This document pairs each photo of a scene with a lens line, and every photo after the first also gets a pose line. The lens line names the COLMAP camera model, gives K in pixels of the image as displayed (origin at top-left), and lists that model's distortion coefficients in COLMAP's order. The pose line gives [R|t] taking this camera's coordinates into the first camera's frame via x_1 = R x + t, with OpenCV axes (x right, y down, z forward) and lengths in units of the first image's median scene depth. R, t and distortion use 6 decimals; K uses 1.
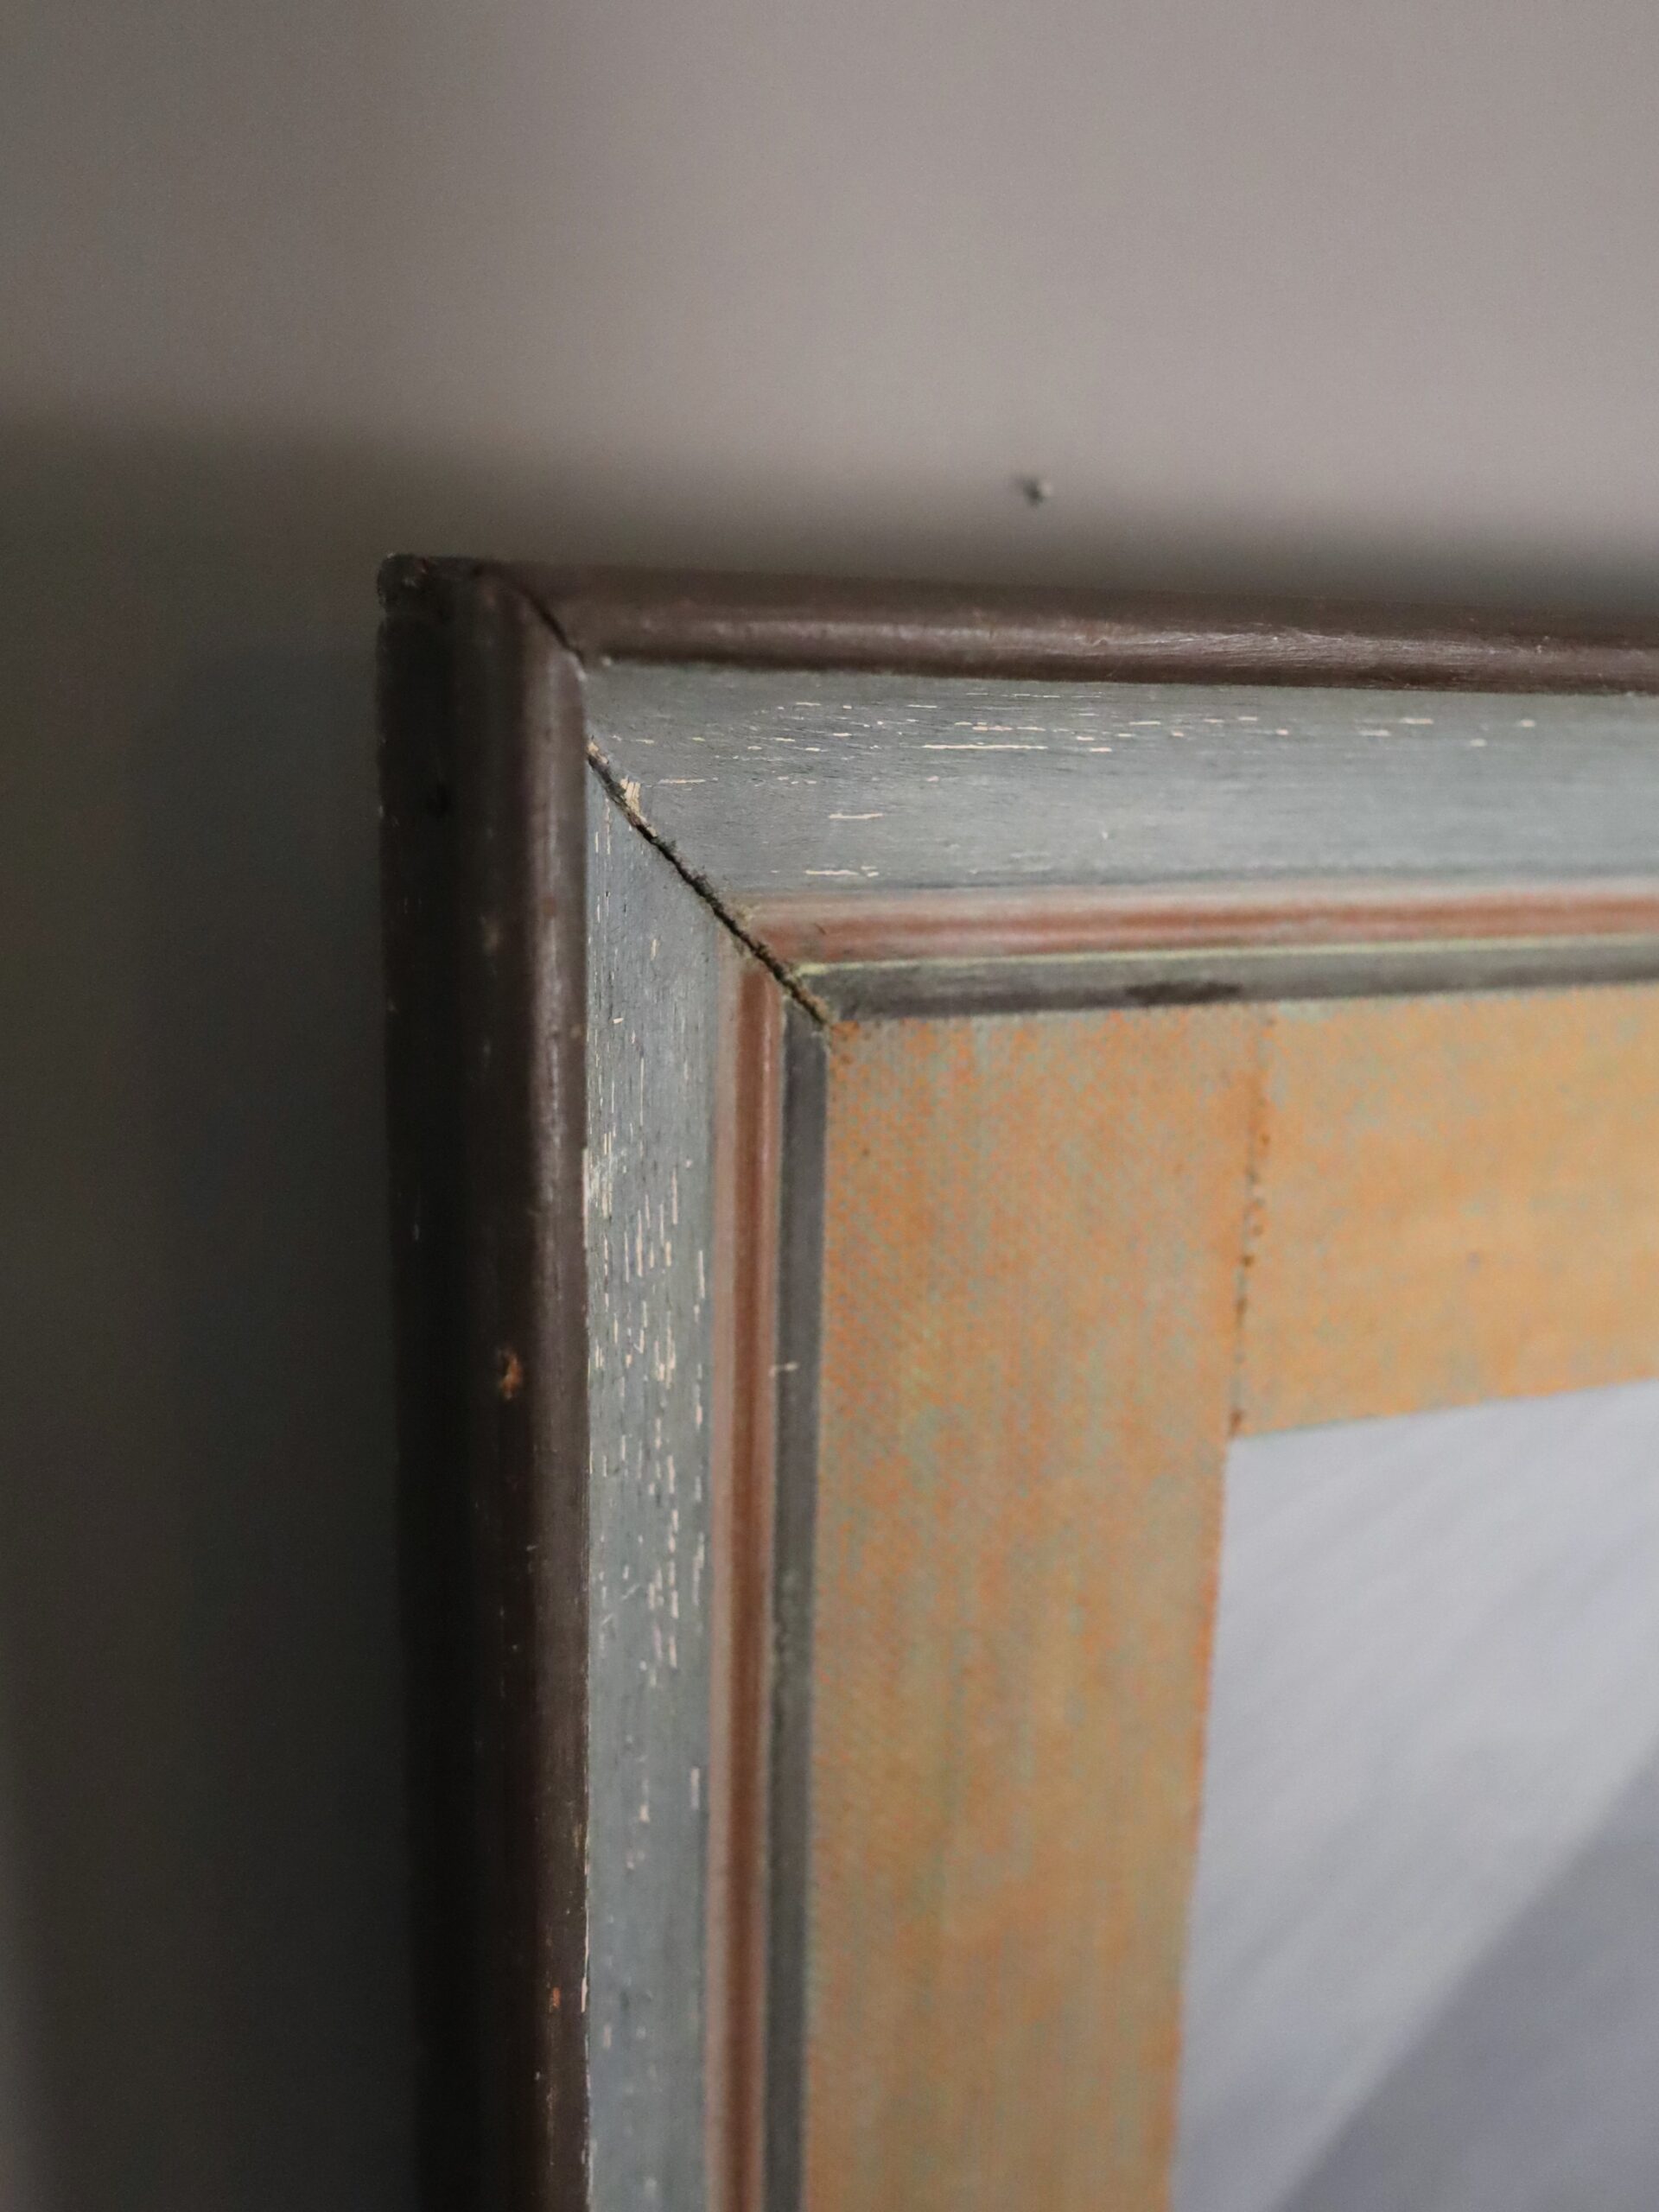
lens RADIAL K [[1922.3, 0, 829.5], [0, 1922.3, 1106.0], [0, 0, 1]] dist [0.014835, -0.013788]
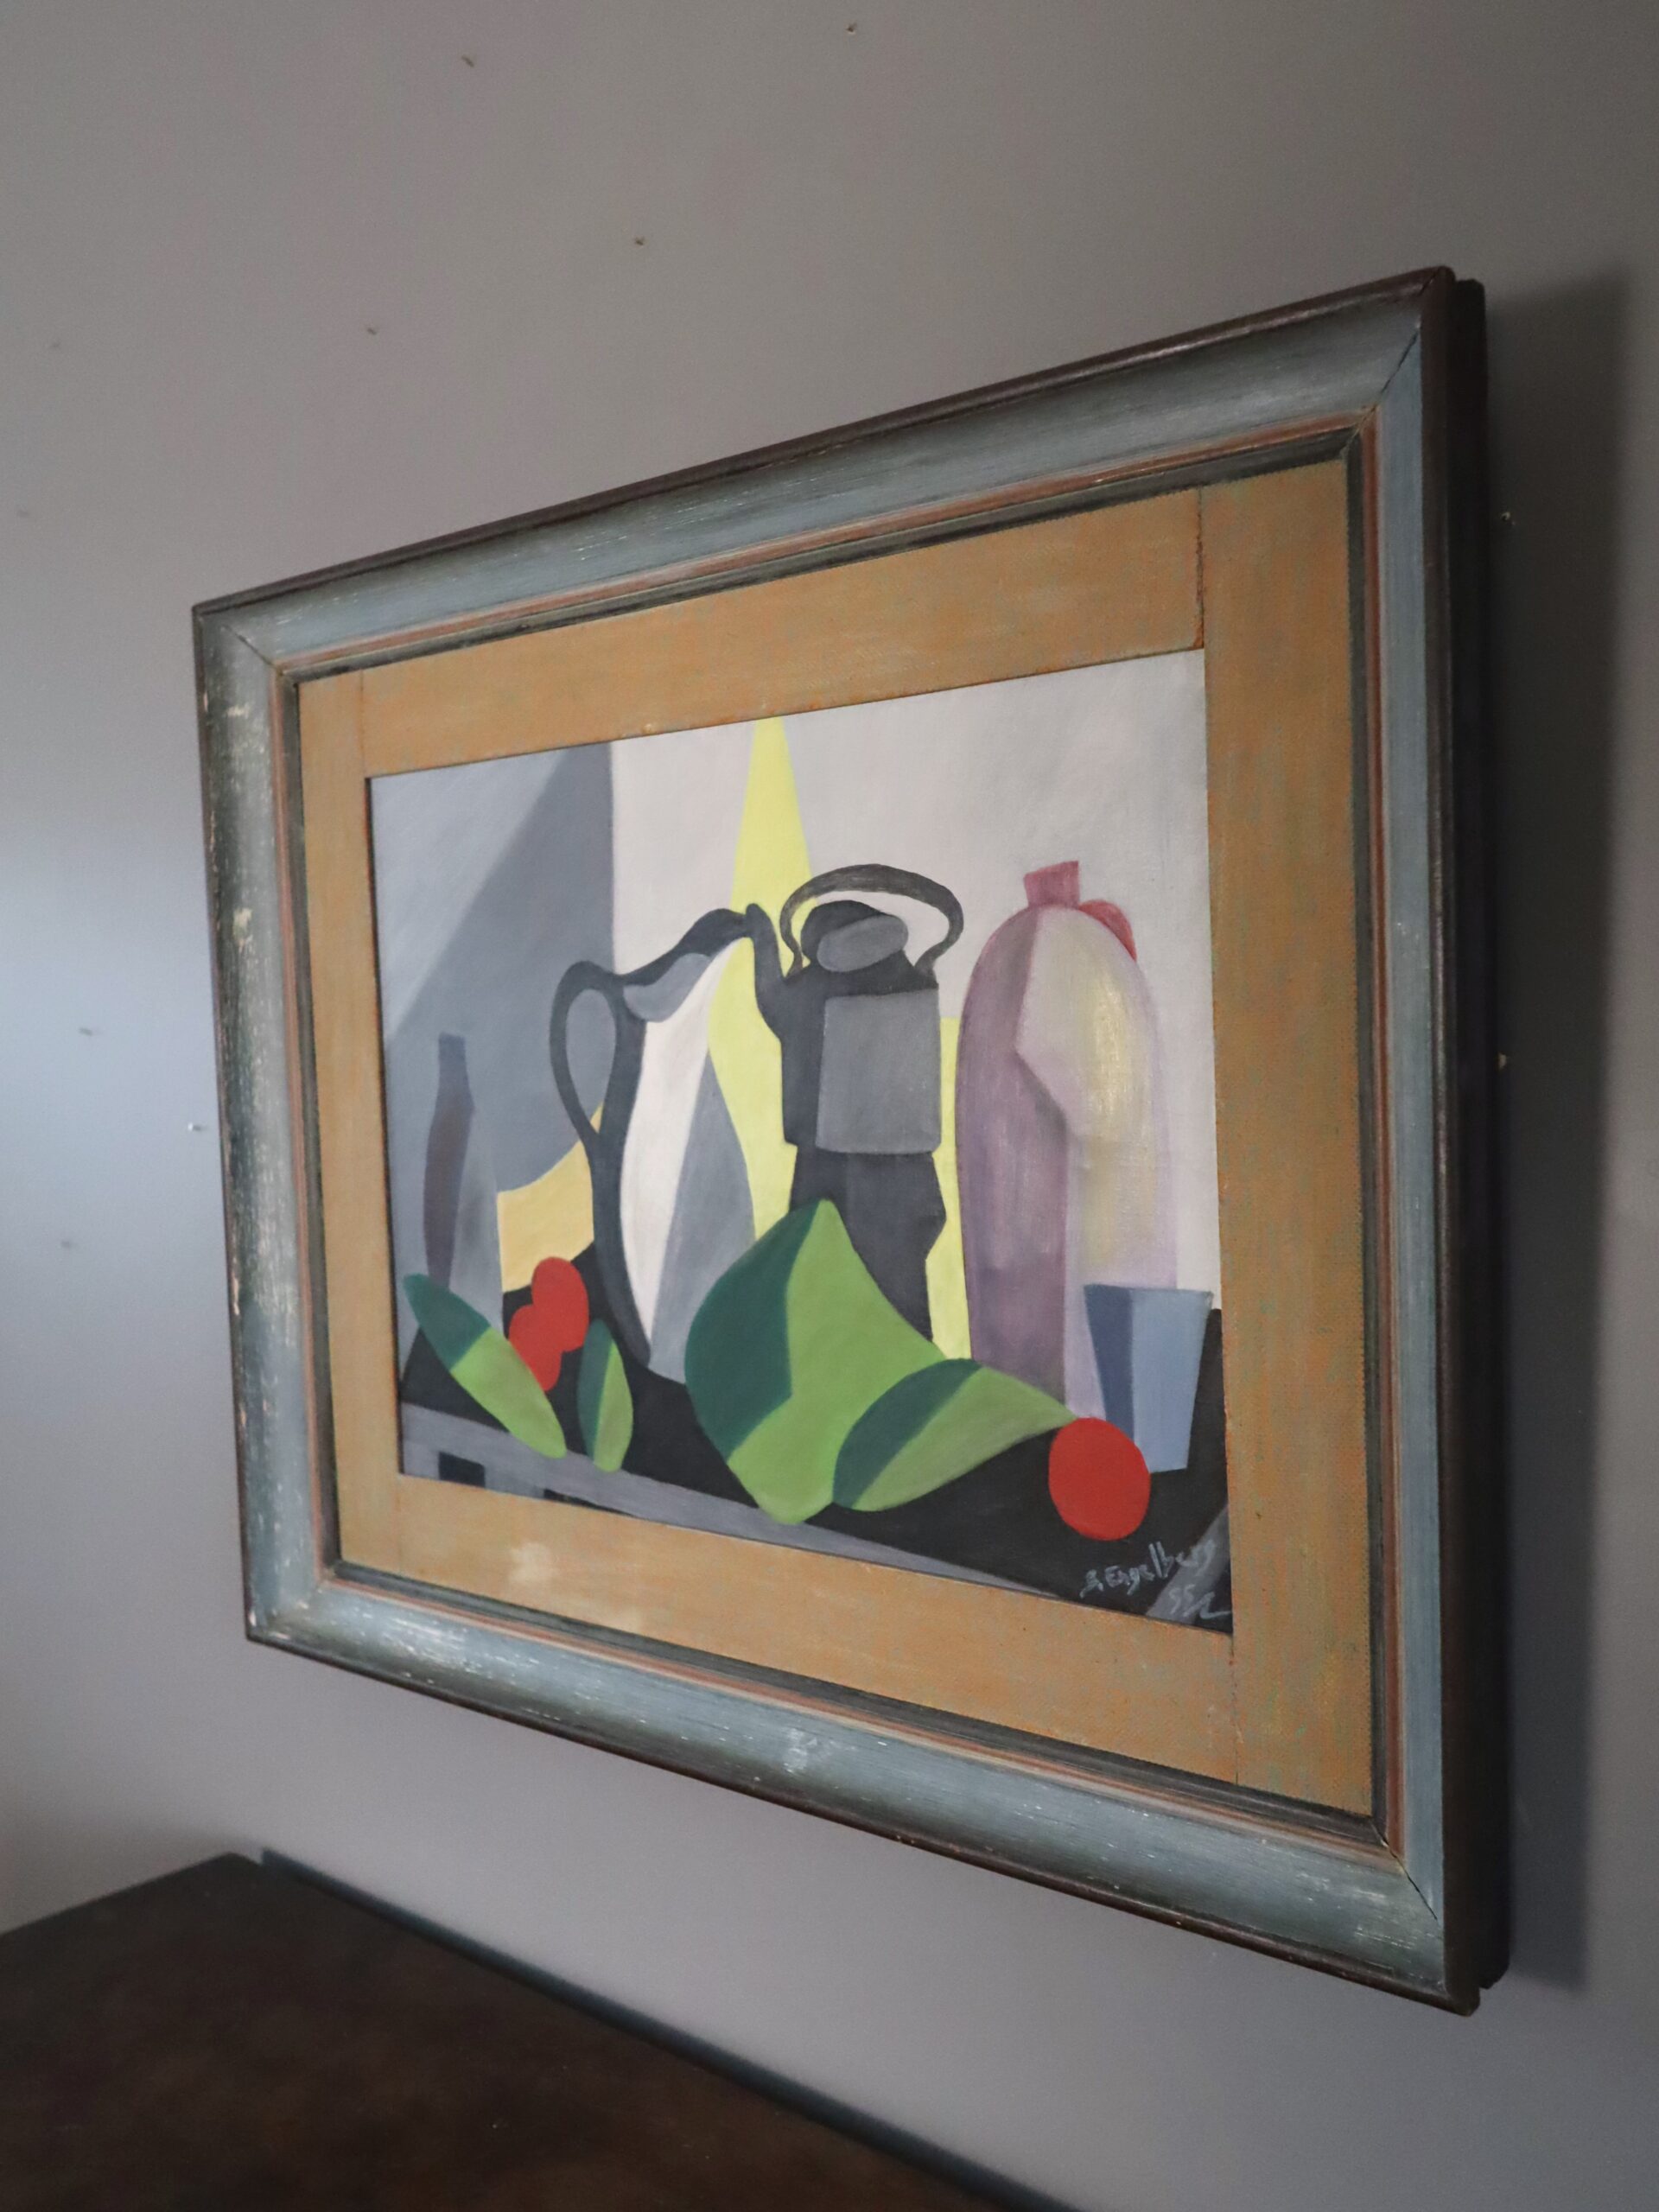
lens RADIAL K [[1874.1, 0, 829.5], [0, 1874.1, 1106.0], [0, 0, 1]] dist [0.005768, -0.013316]
pose [[0.485521, 0.004373, -0.874214, 4.947592], [-0.147912, 0.985982, -0.077215, 1.211813], [0.861621, 0.166796, 0.479362, 0.039752]]
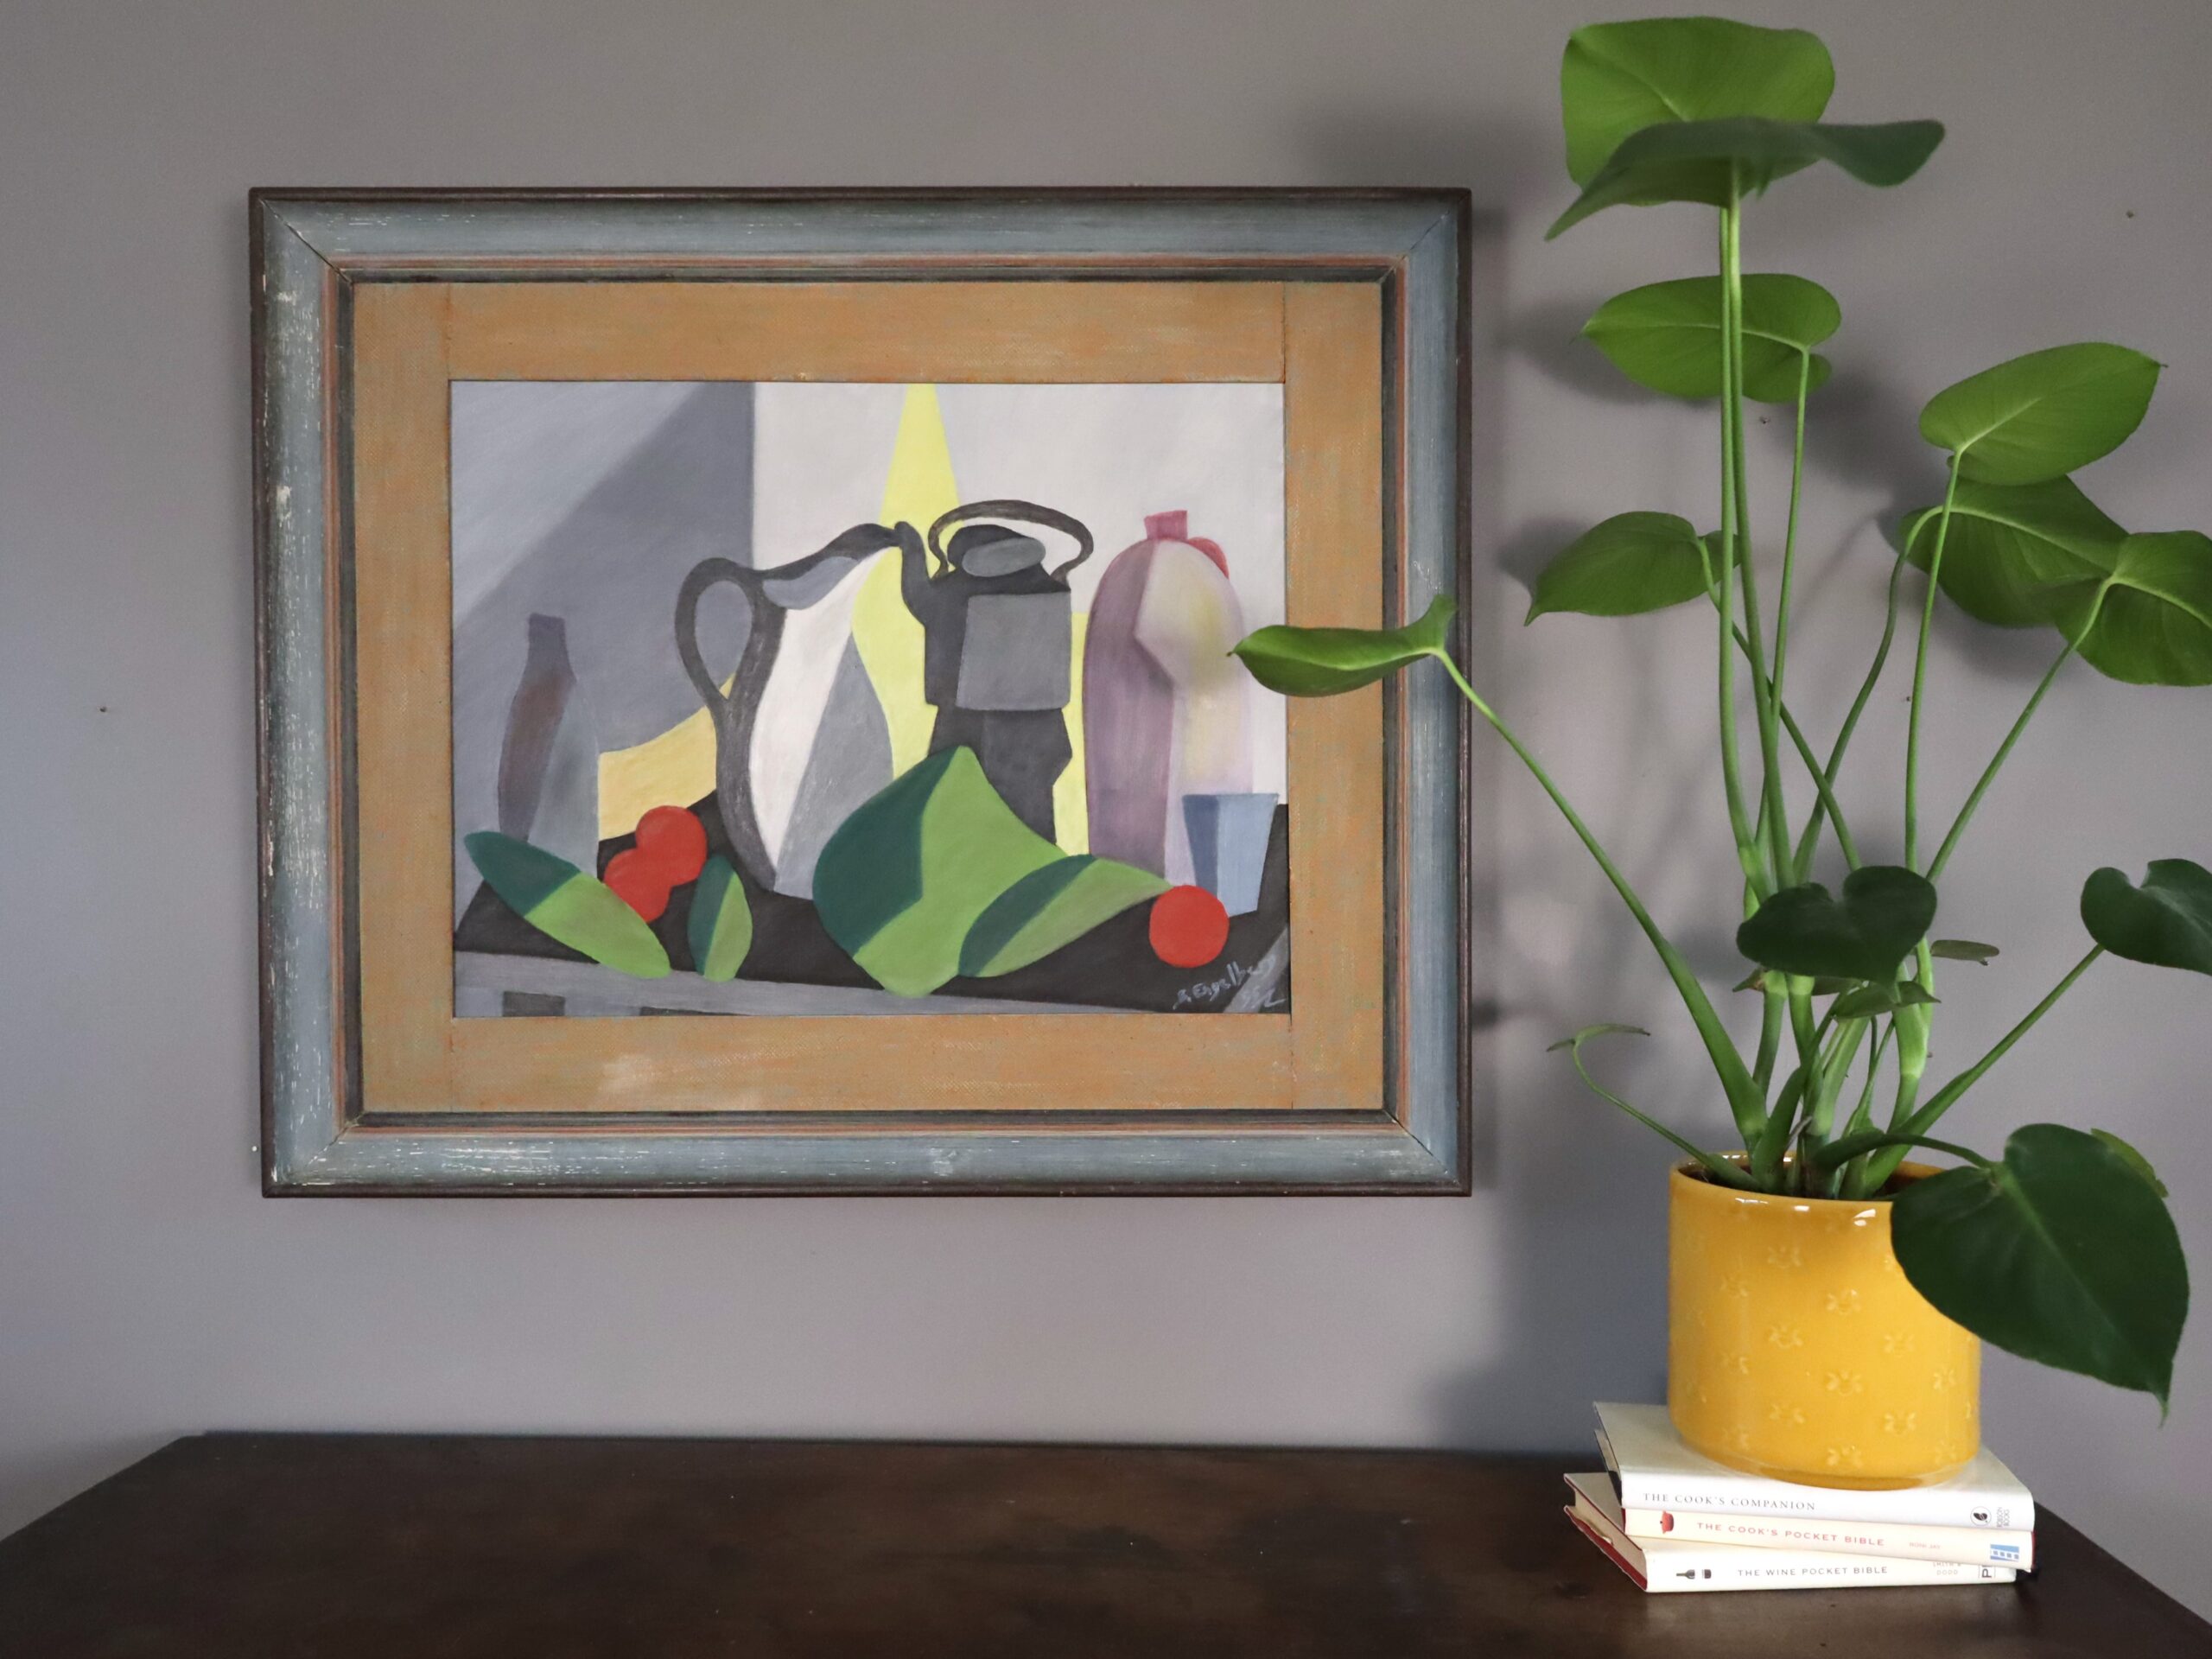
lens RADIAL K [[1874.1, 0, 1106.0], [0, 1874.1, 829.5], [0, 0, 1]] dist [0.005768, -0.013316]
pose [[0.921498, -0.016320, -0.388040, 3.931390], [-0.062558, 0.979834, -0.189769, 2.304807], [0.383311, 0.199147, 0.901894, -2.595082]]
